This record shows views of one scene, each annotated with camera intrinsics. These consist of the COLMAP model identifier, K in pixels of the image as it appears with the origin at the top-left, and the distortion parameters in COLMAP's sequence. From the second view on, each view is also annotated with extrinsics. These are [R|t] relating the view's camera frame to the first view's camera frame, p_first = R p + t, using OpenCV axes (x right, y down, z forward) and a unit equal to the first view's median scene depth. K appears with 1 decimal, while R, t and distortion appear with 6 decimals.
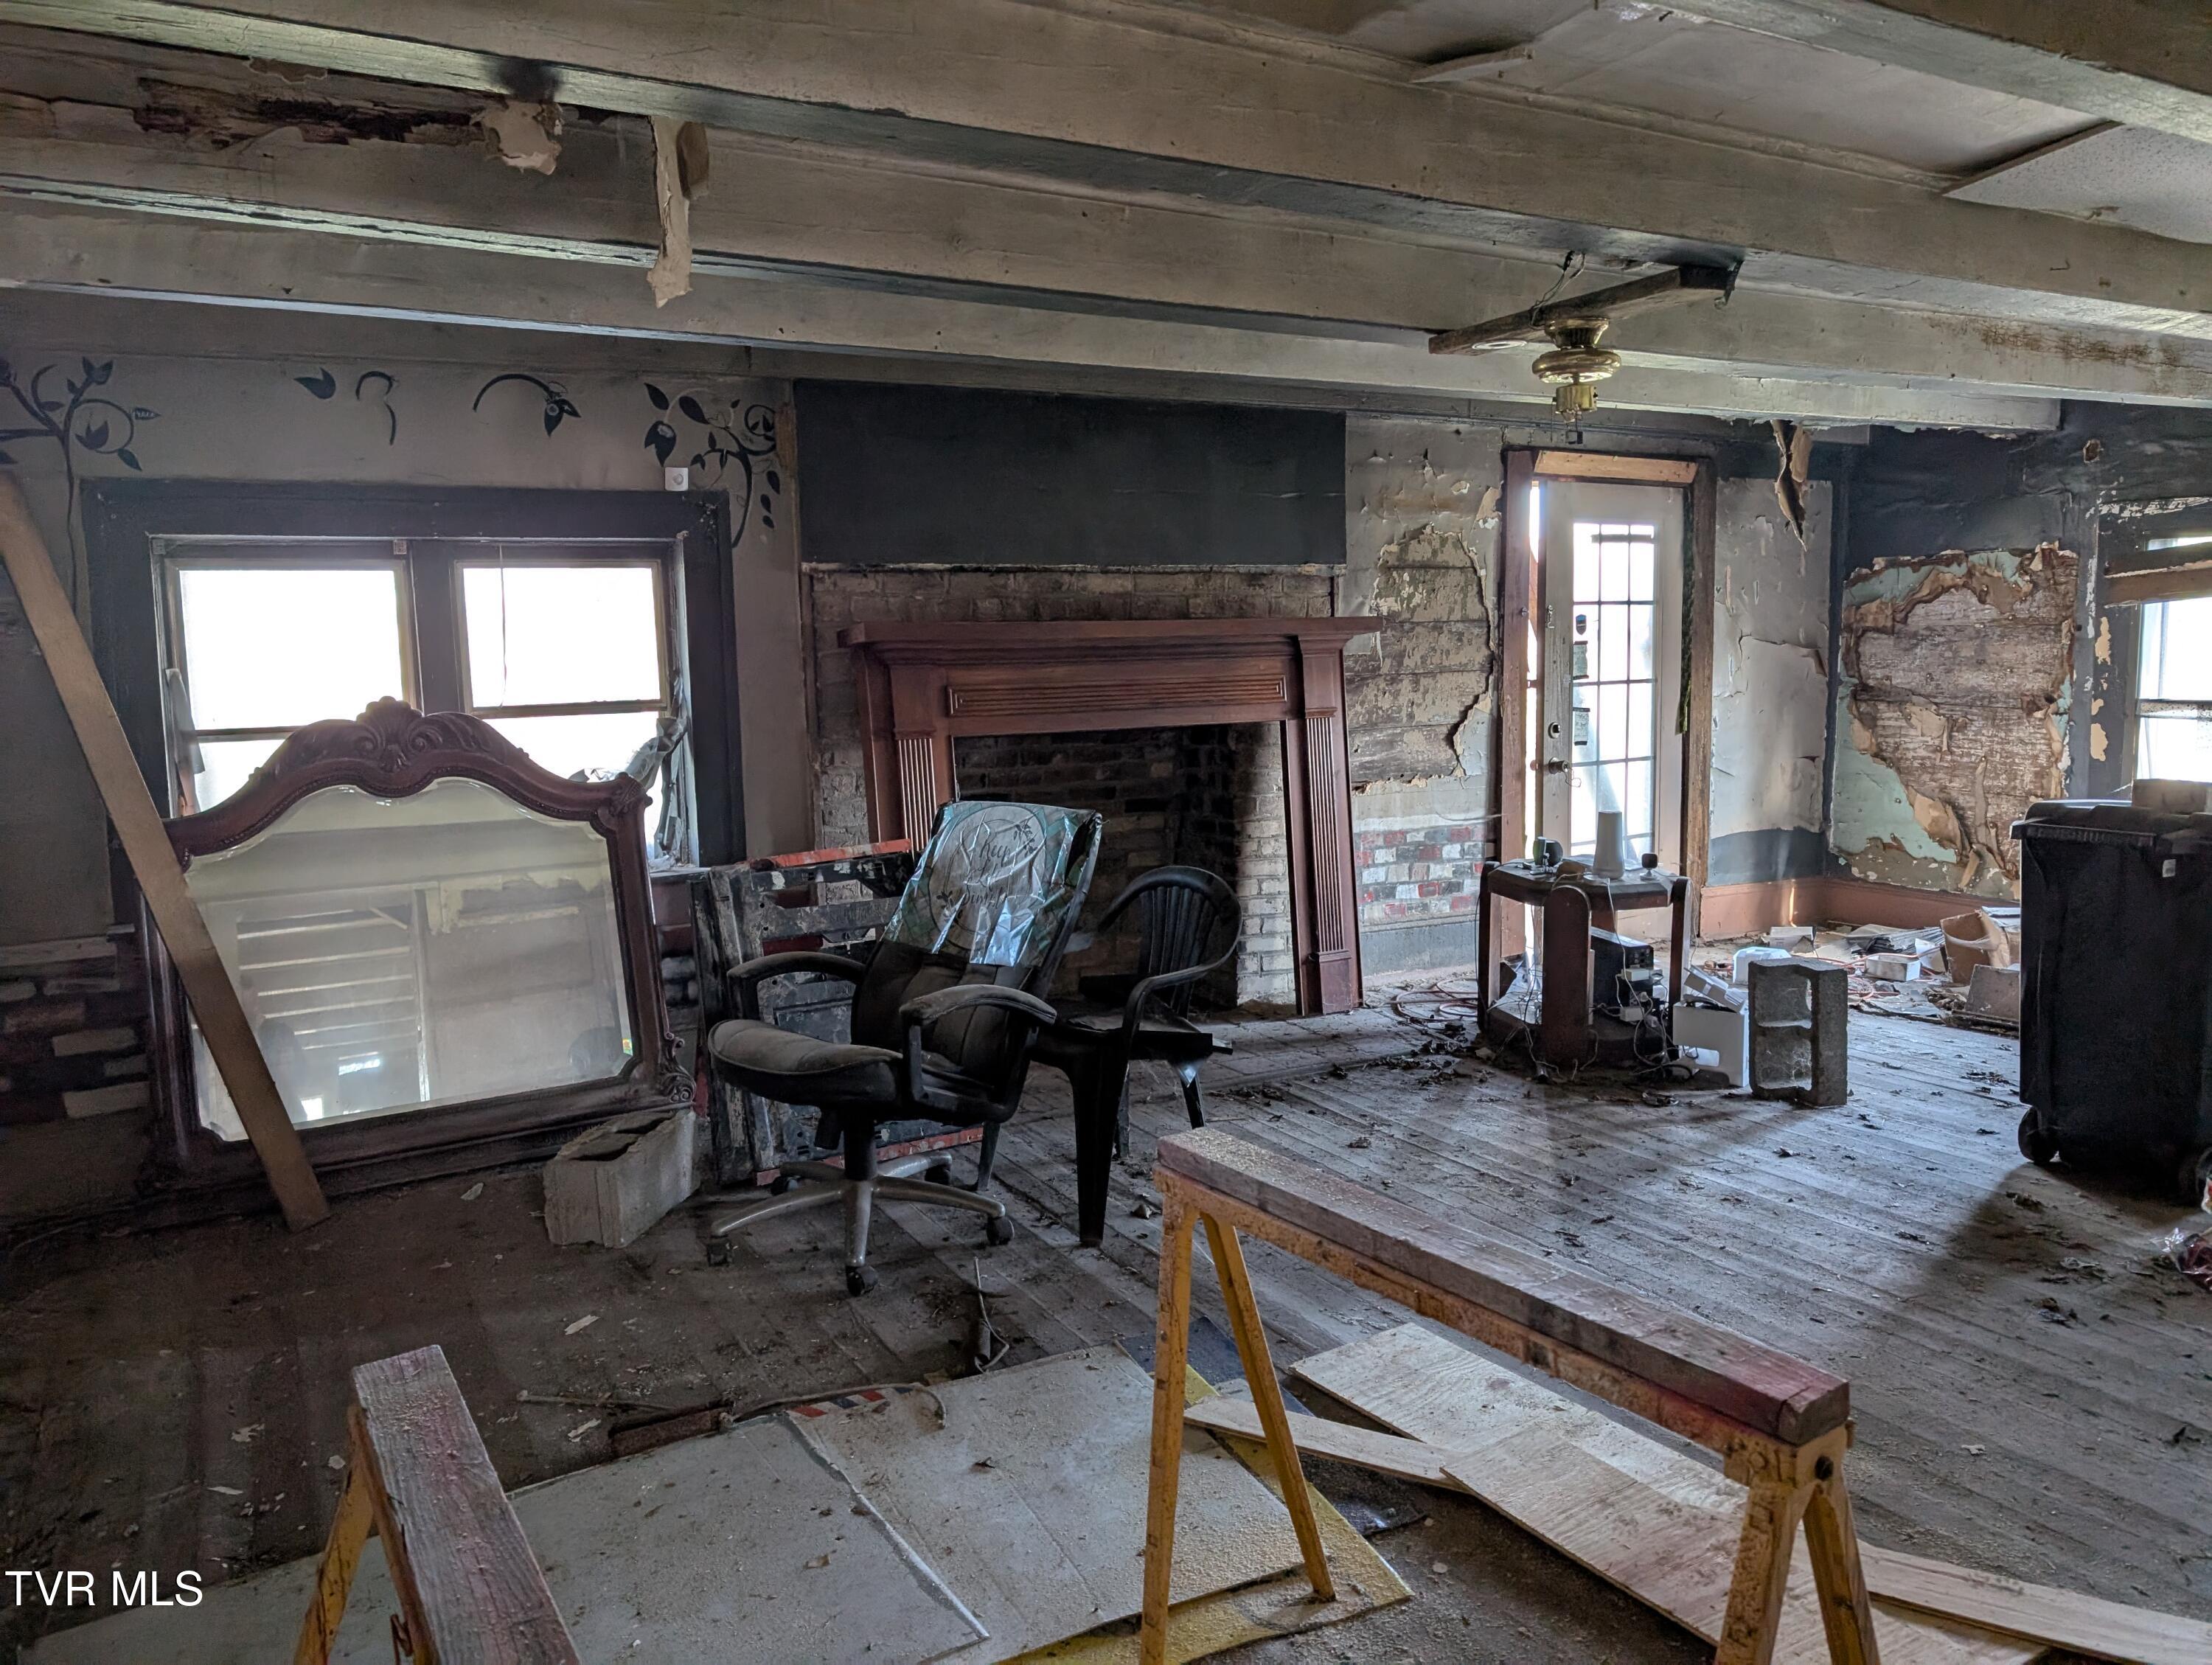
lens RADIAL K [[1581.9, 0, 1106.8], [0, 1581.9, 832.5], [0, 0, 1]] dist [-0.000344, -0.005511]
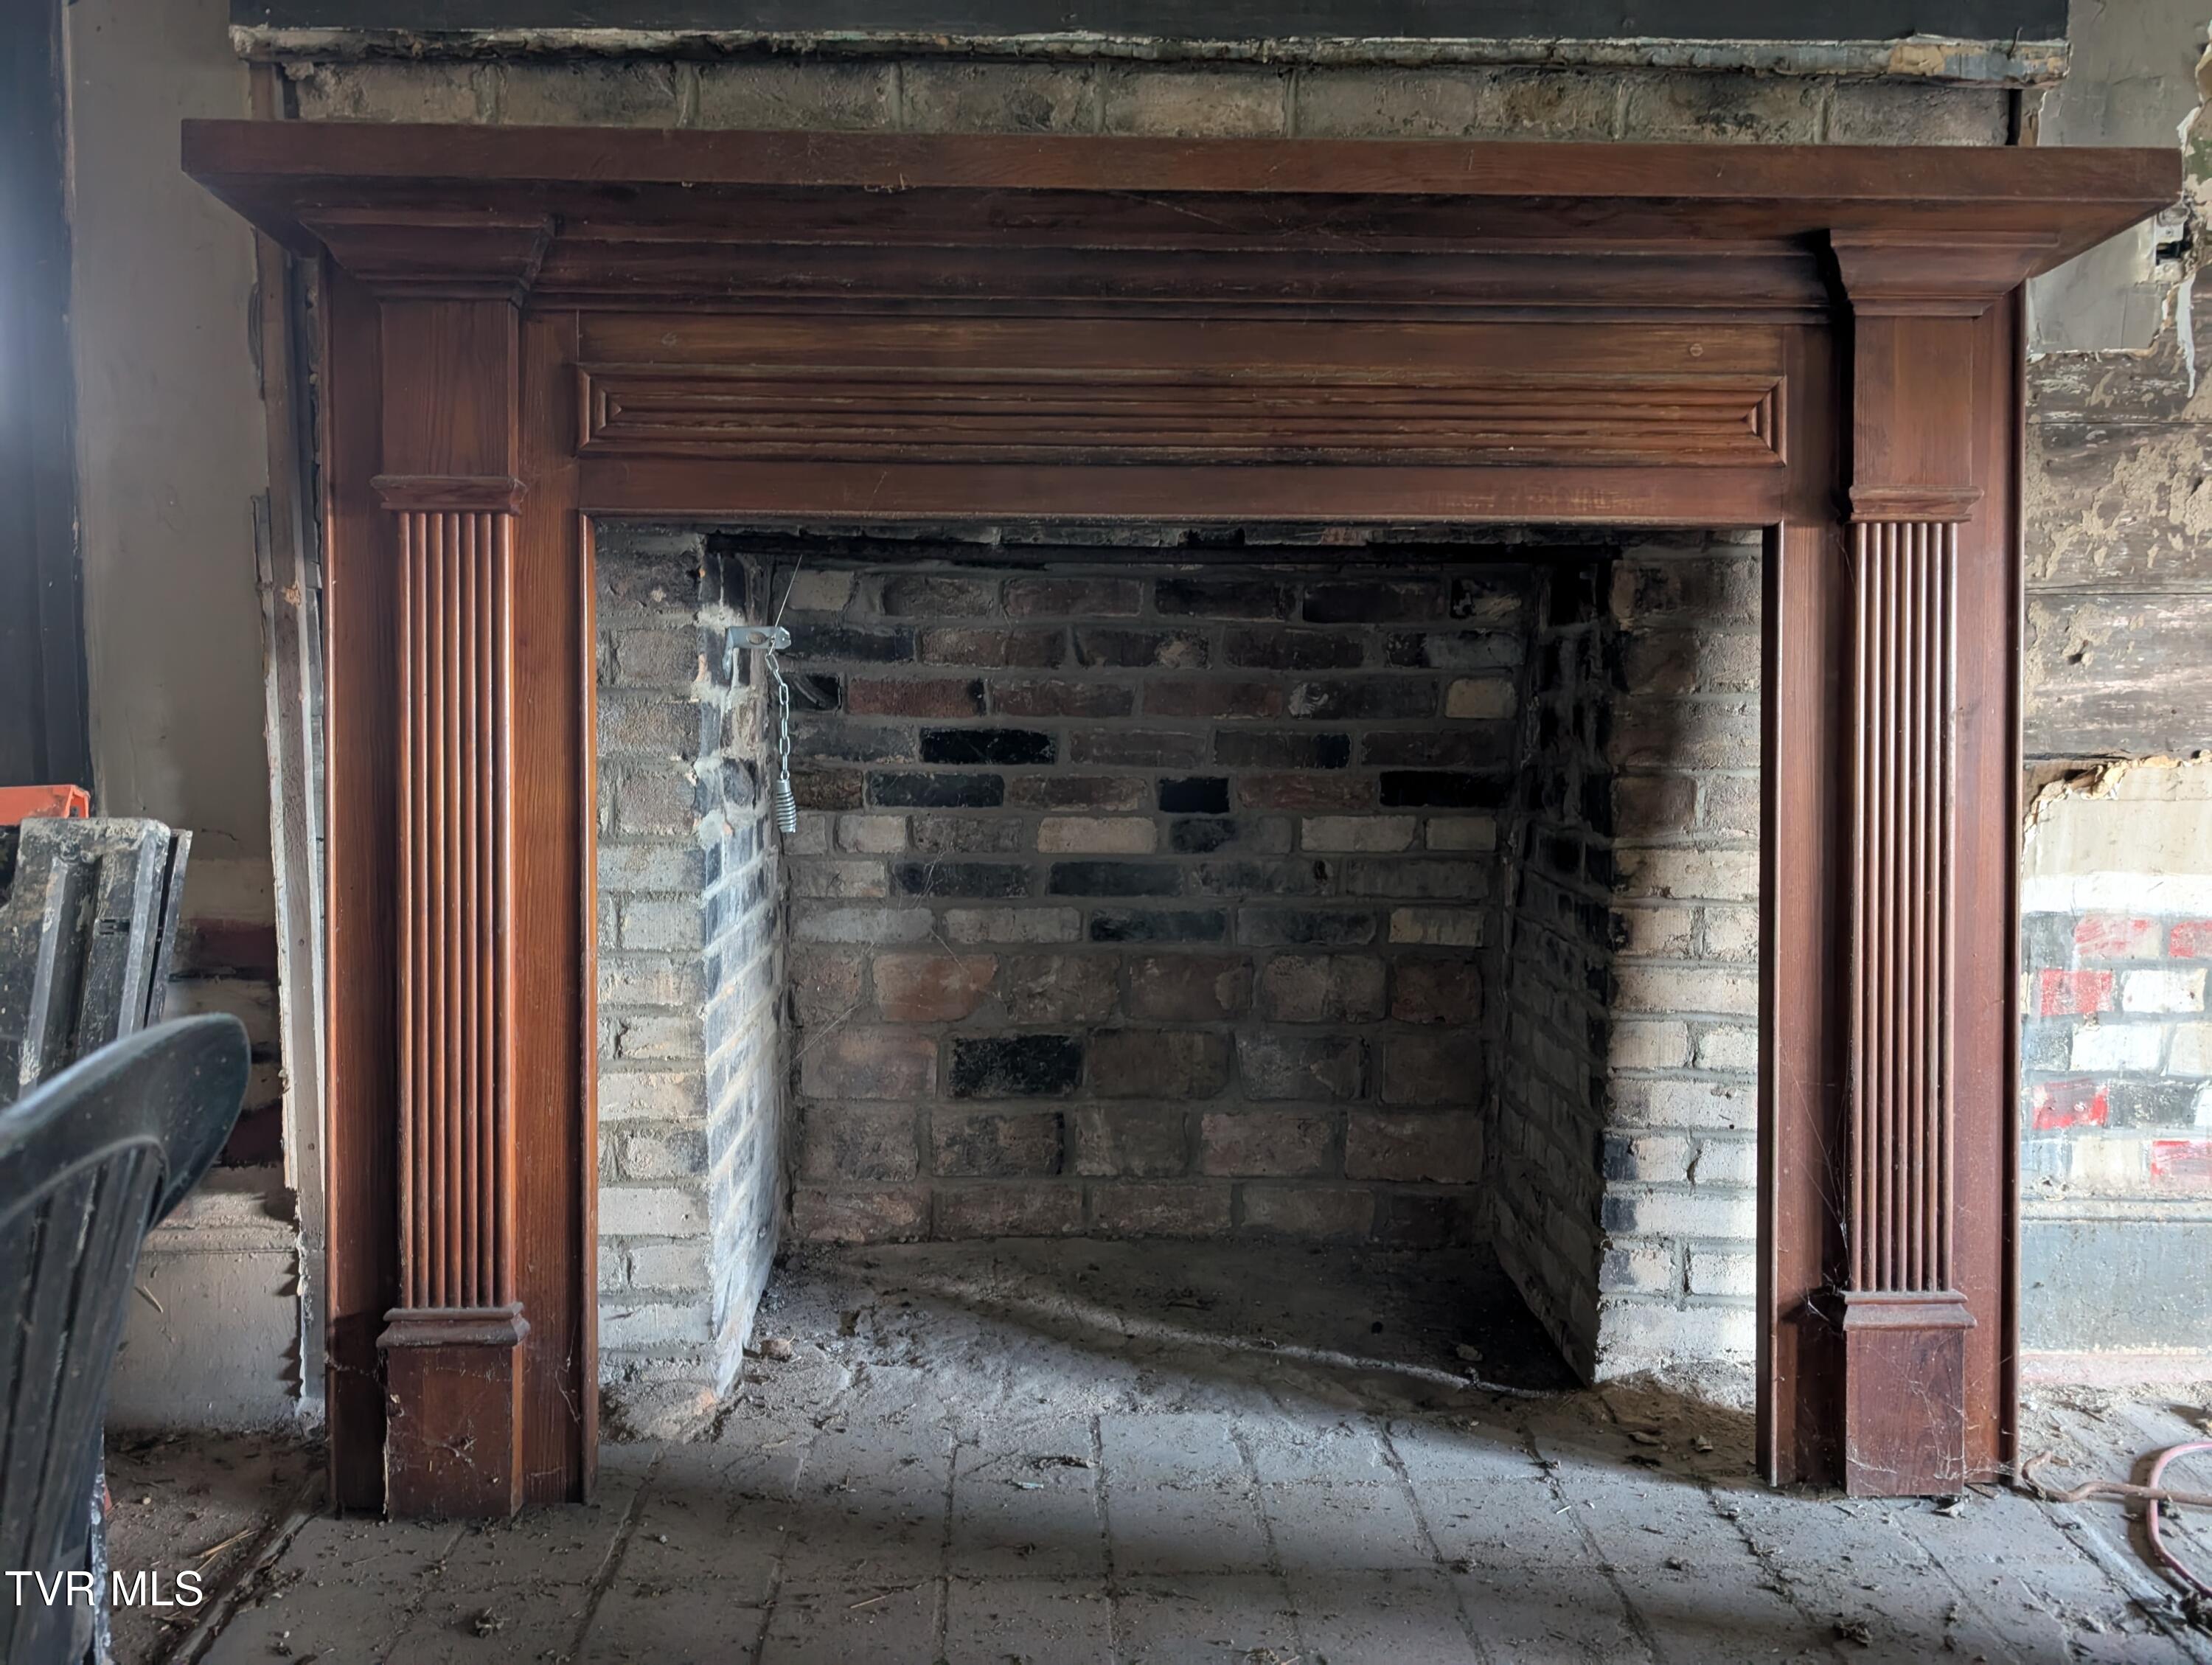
lens RADIAL K [[1581.9, 0, 1108.1], [0, 1581.9, 831.0], [0, 0, 1]] dist [-0.000344, -0.005511]
pose [[0.885071, 0.070933, -0.460018, 0.139149], [-0.077290, 0.996996, 0.005028, -0.003058], [0.458993, 0.031105, 0.887895, 0.649092]]
